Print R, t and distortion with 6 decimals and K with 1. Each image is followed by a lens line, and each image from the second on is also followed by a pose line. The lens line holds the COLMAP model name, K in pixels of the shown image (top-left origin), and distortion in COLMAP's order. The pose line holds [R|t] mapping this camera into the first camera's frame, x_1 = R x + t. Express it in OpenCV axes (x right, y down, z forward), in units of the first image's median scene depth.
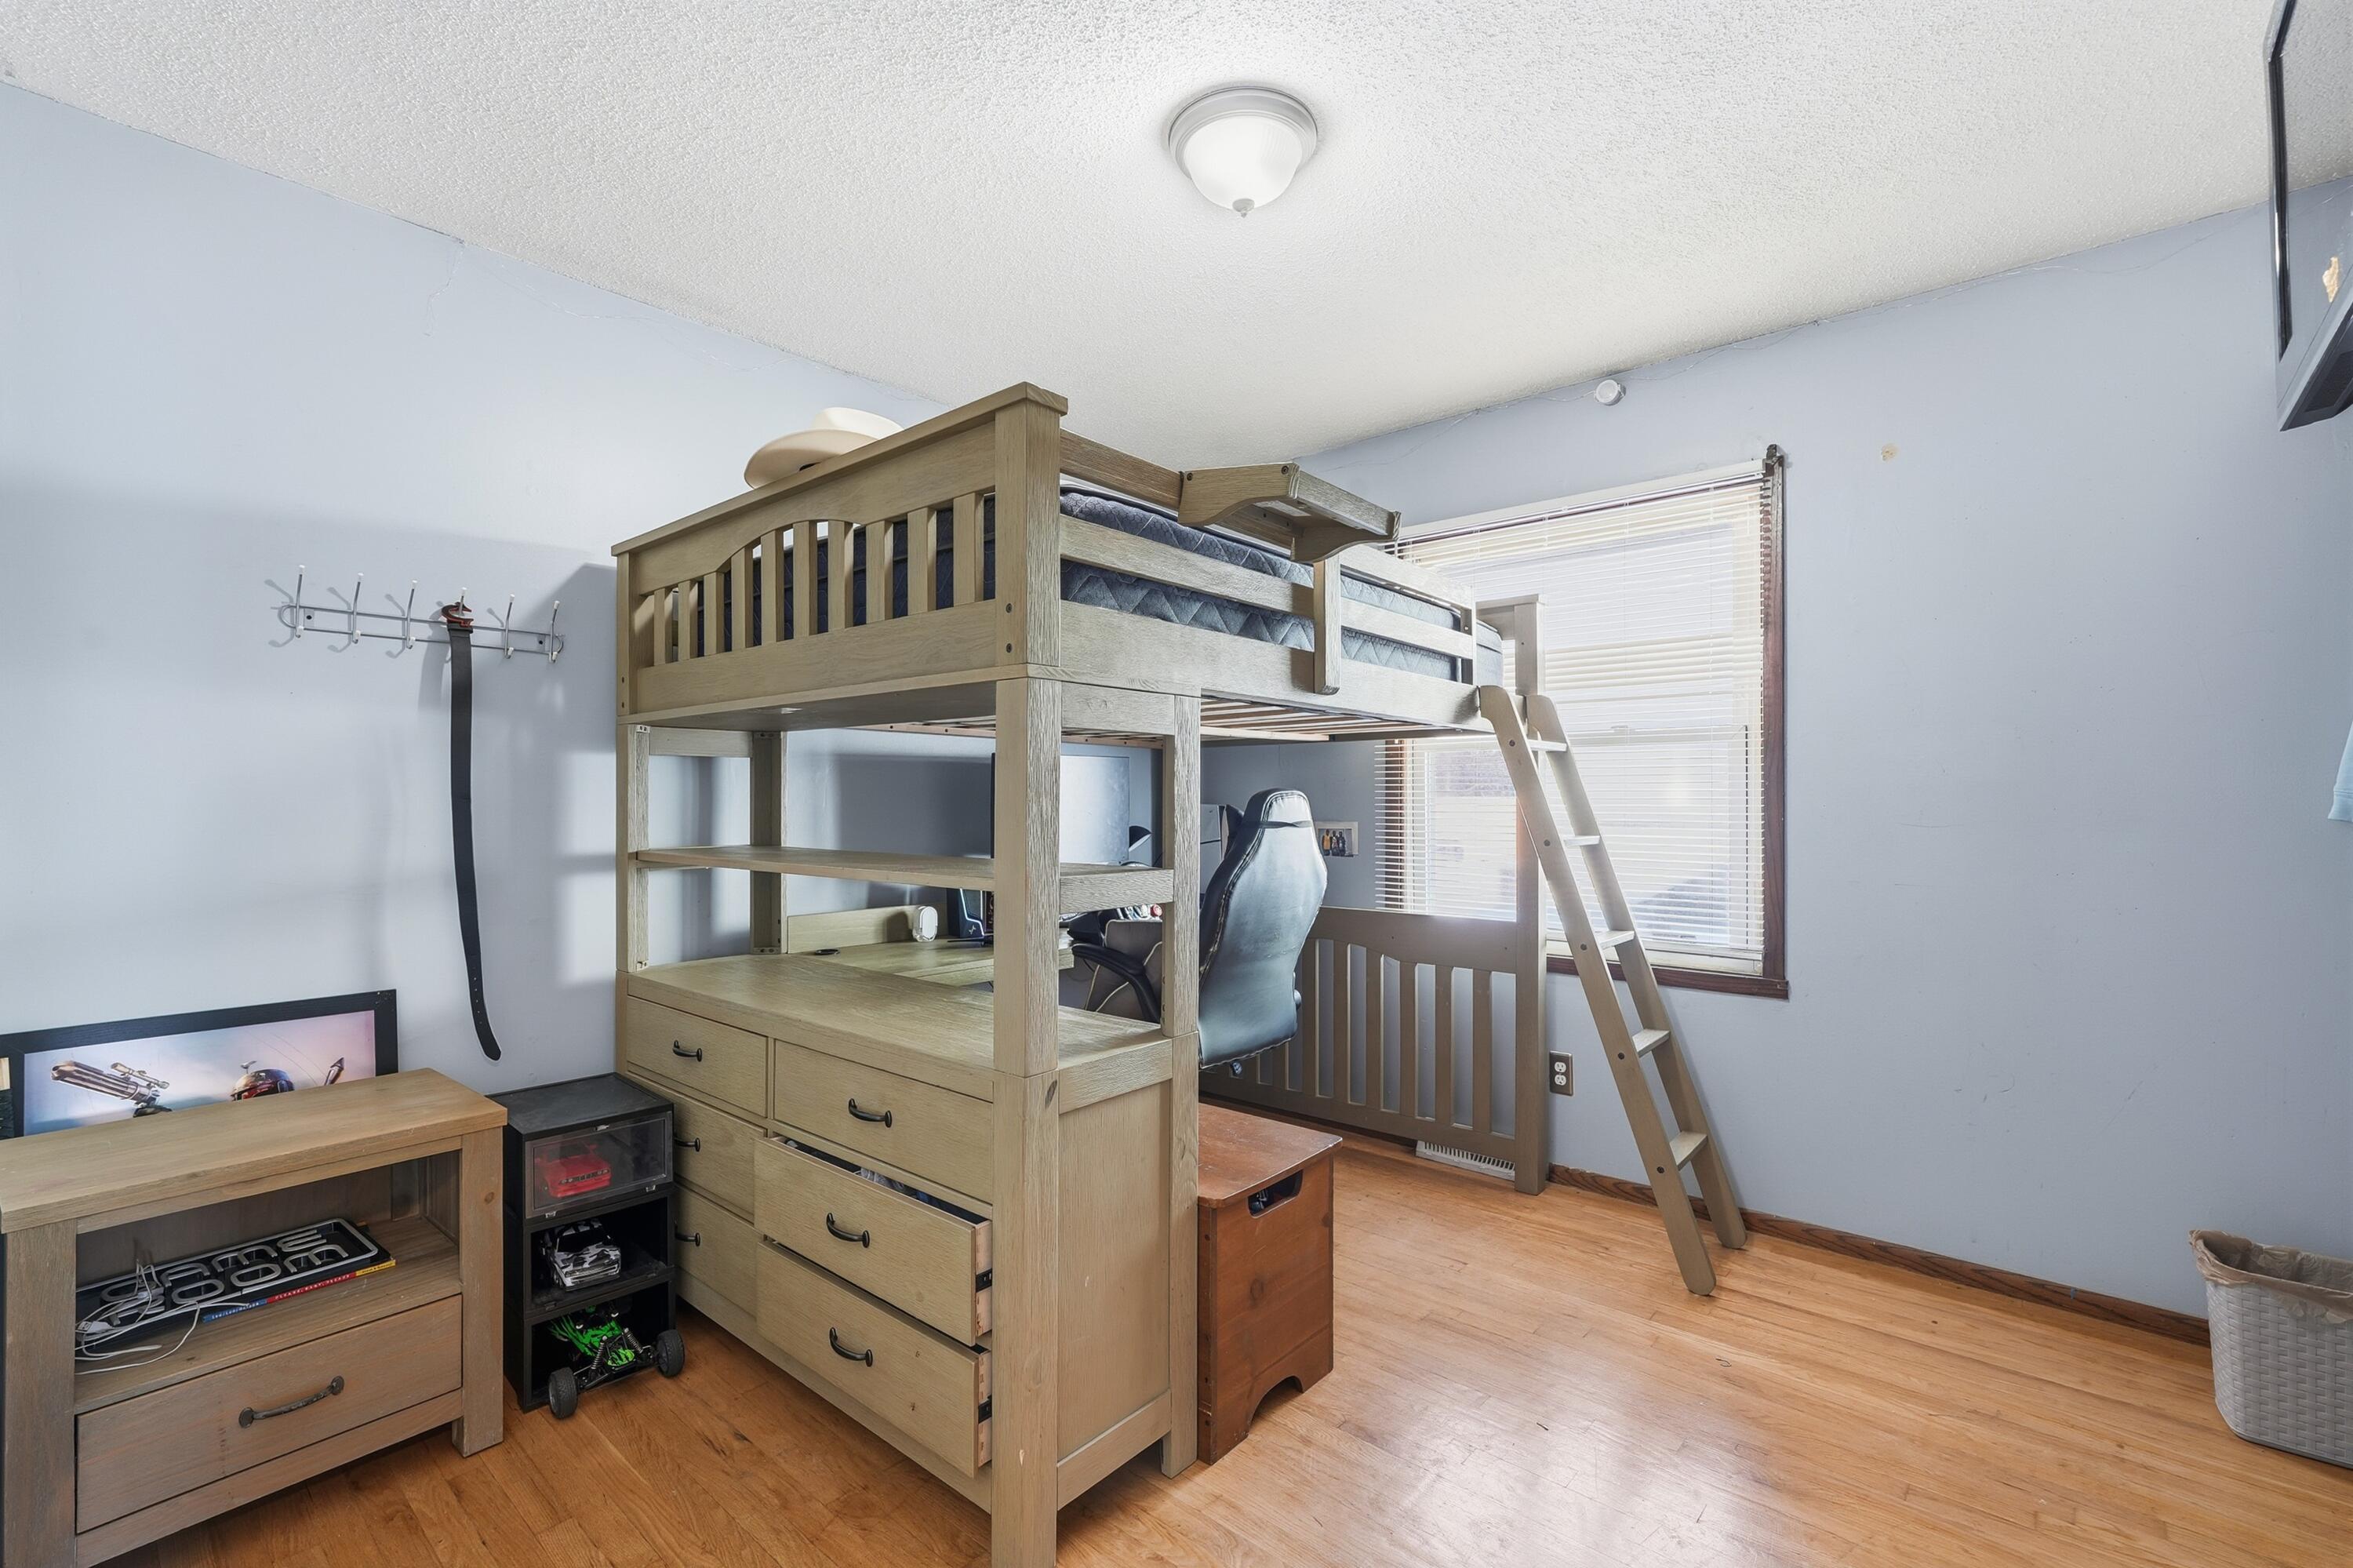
lens RADIAL K [[1067.5, 0, 1178.9], [0, 1067.5, 832.0], [0, 0, 1]] dist [-0.018678, 0.009874]
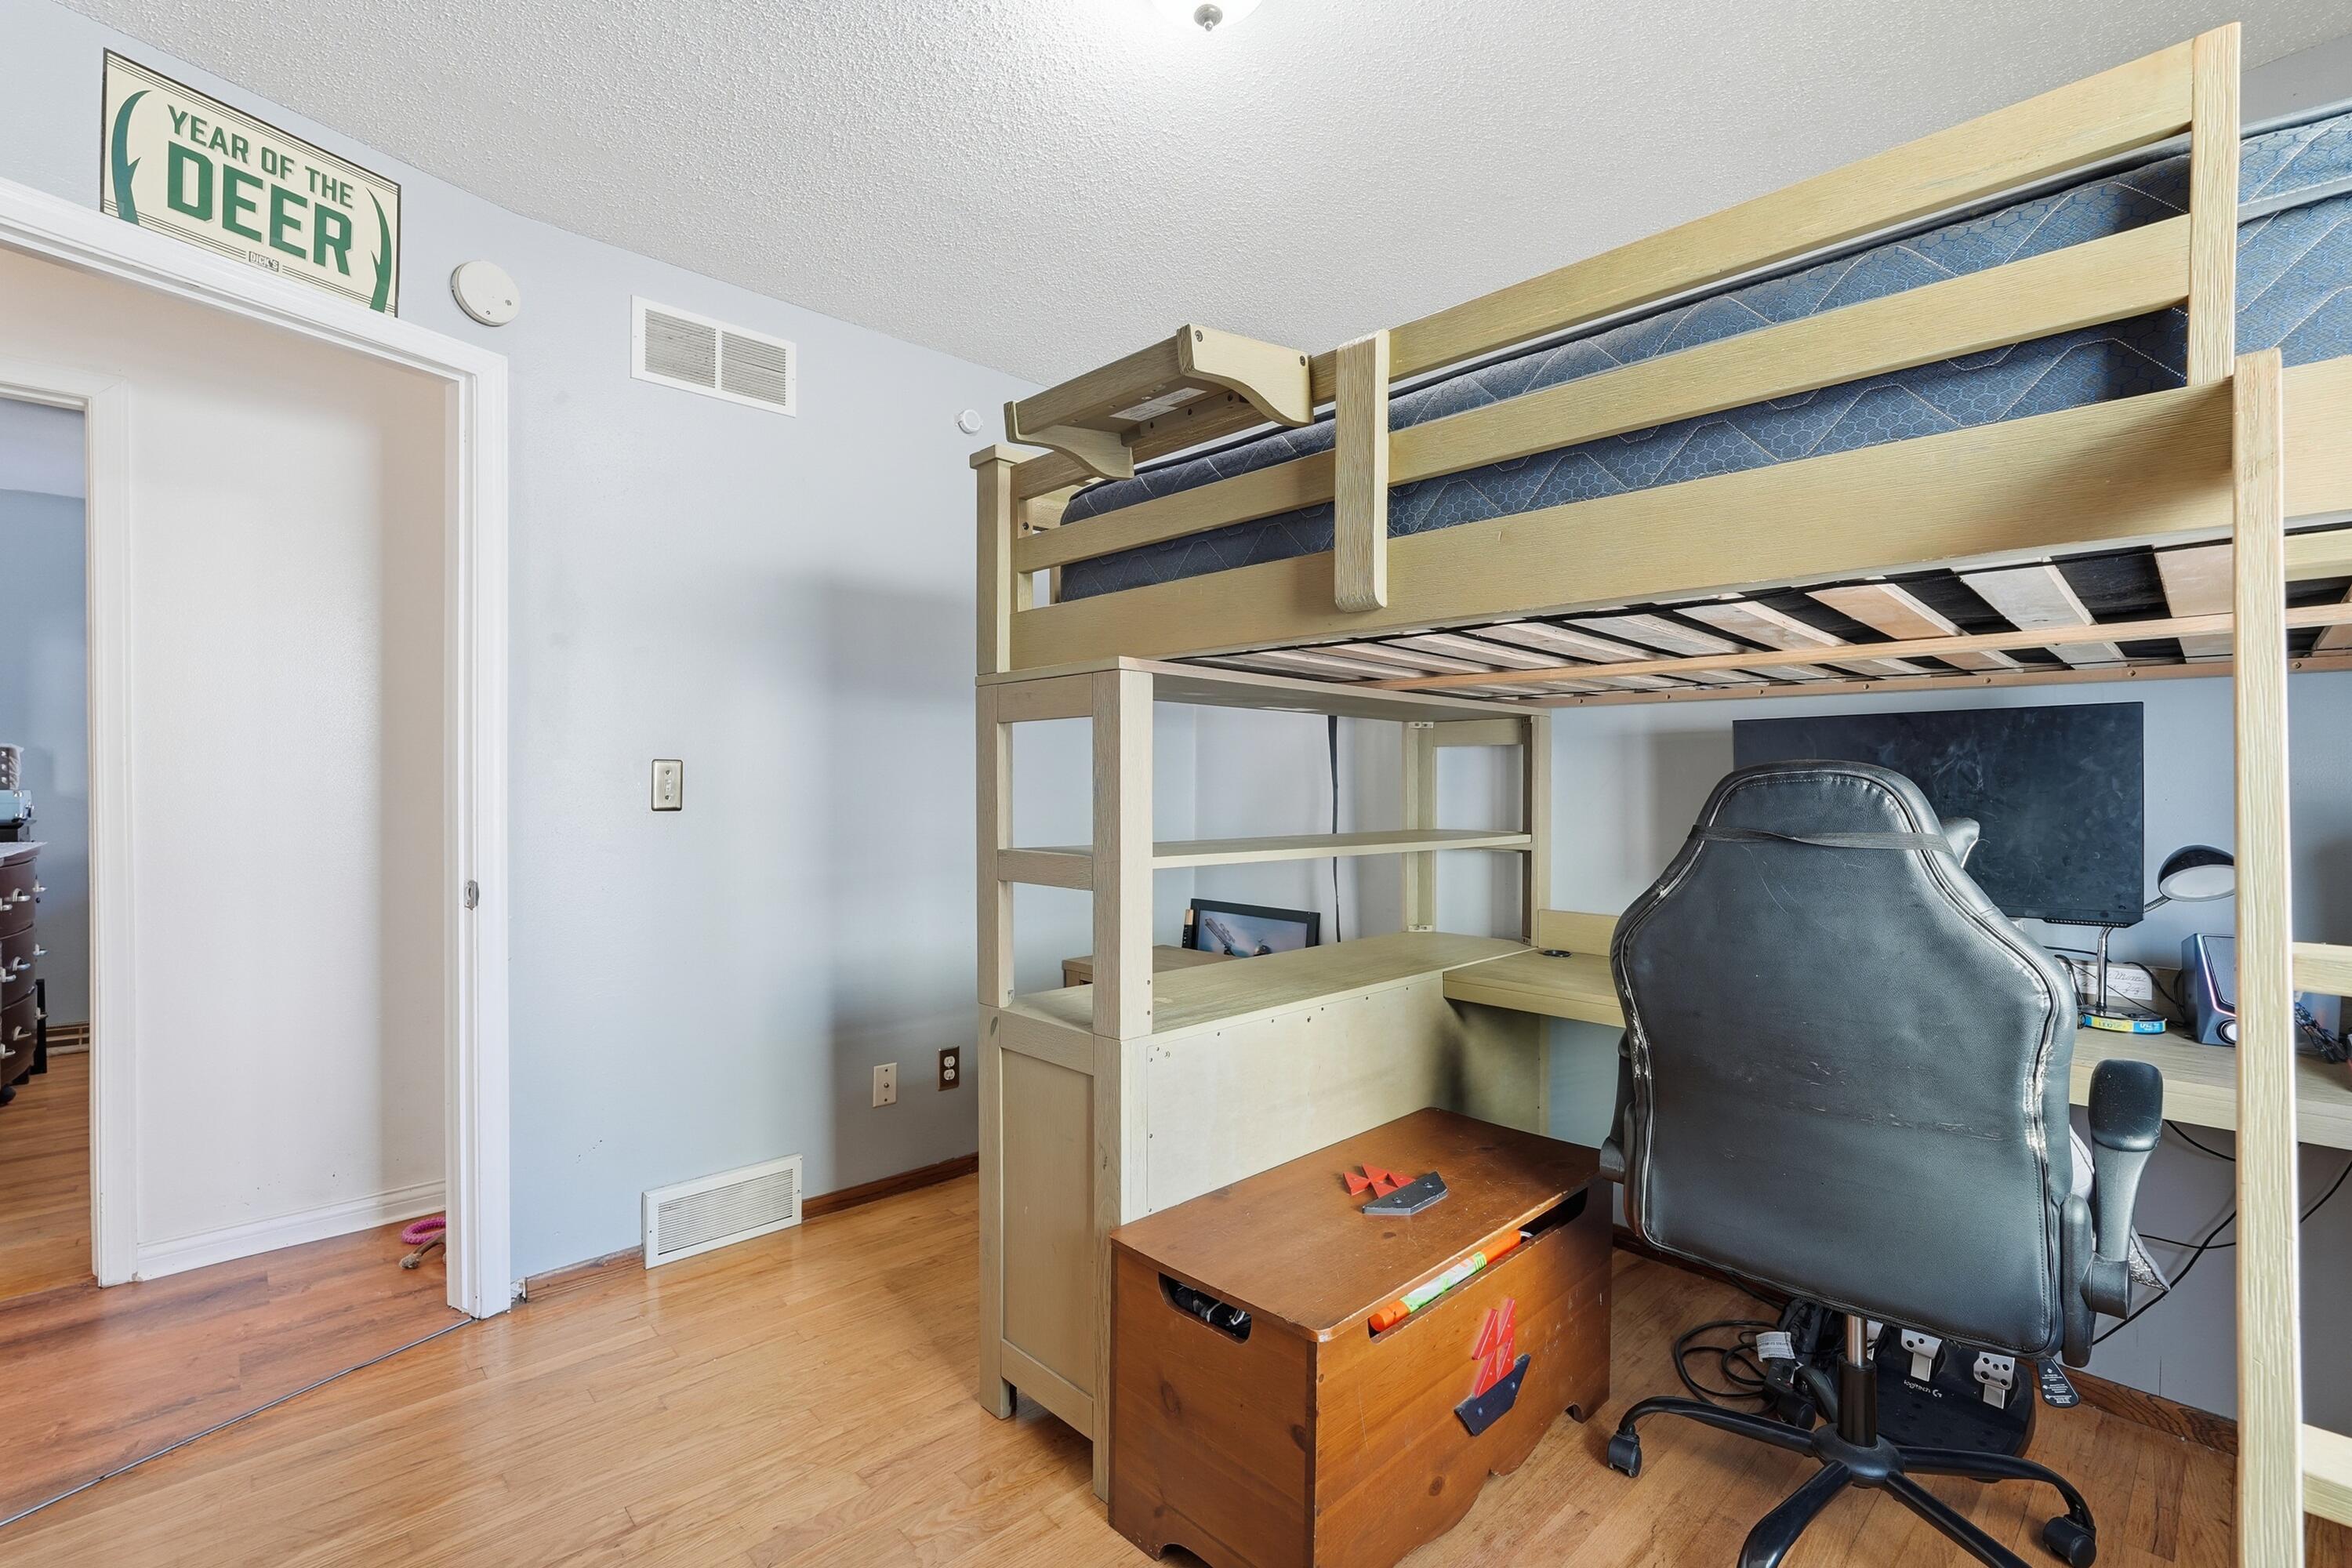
lens RADIAL K [[1067.0, 0, 1178.4], [0, 1067.0, 832.0], [0, 0, 1]] dist [-0.018678, 0.009874]
pose [[-0.106282, 0.042667, -0.993420, 0.859540], [-0.035352, 0.998285, 0.046658, -0.029946], [0.993707, 0.040079, -0.104591, 1.090831]]
